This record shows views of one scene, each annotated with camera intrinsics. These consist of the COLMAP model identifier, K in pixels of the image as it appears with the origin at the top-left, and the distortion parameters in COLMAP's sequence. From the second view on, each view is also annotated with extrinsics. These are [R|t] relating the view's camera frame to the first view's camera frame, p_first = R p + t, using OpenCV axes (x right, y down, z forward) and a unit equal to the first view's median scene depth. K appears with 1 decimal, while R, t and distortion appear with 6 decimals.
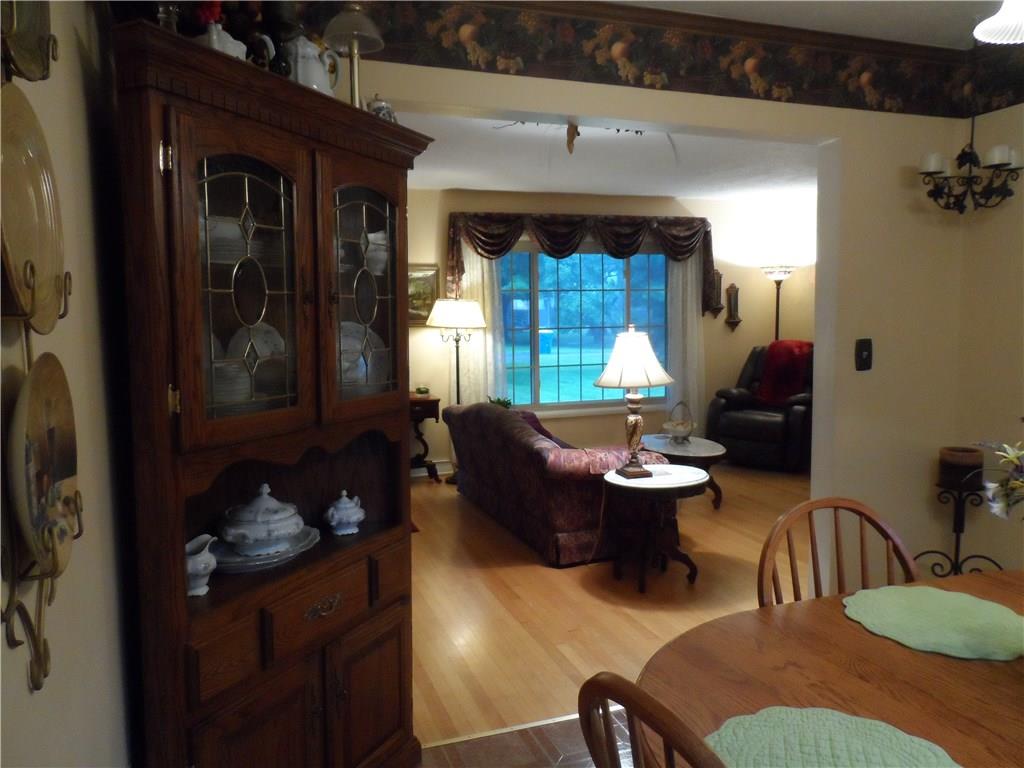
lens RADIAL K [[798.5, 0, 514.9], [0, 798.5, 373.8], [0, 0, 1]] dist [0.035559, -0.002154]
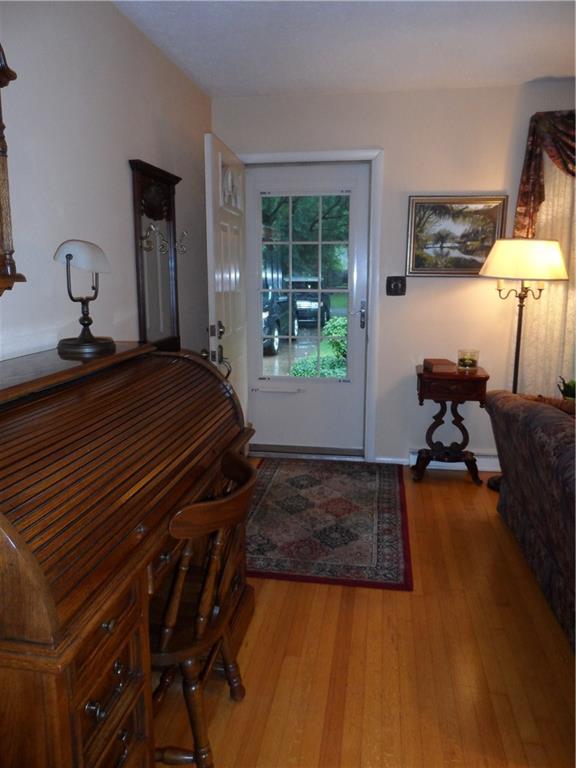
lens RADIAL K [[571.0, 0, 269.5], [0, 571.0, 383.6], [0, 0, 1]] dist [-0.018035, -0.004172]
pose [[0.872020, 0.101798, -0.478768, -0.018008], [-0.042202, 0.990128, 0.133659, -0.022666], [0.487648, -0.096349, 0.867707, 0.427895]]
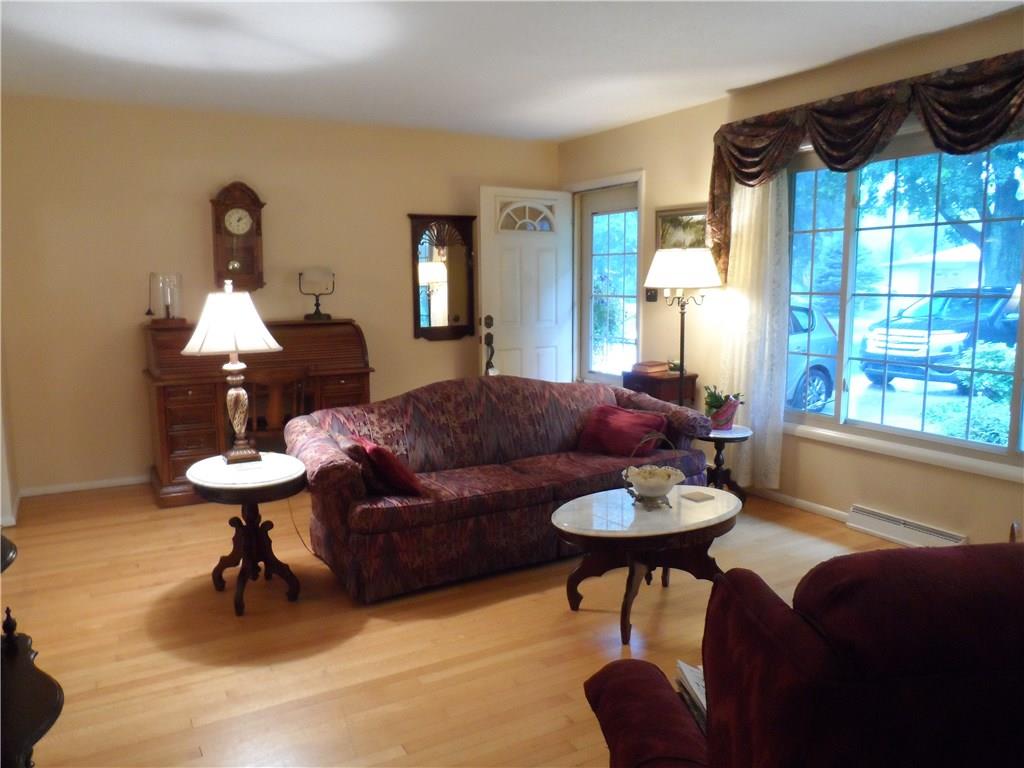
lens RADIAL K [[798.5, 0, 514.9], [0, 798.5, 373.8], [0, 0, 1]] dist [0.035559, -0.002154]
pose [[0.165372, 0.128608, -0.977810, 0.626280], [-0.069213, 0.990530, 0.118575, -0.053822], [0.983800, 0.048068, 0.172707, 0.700757]]
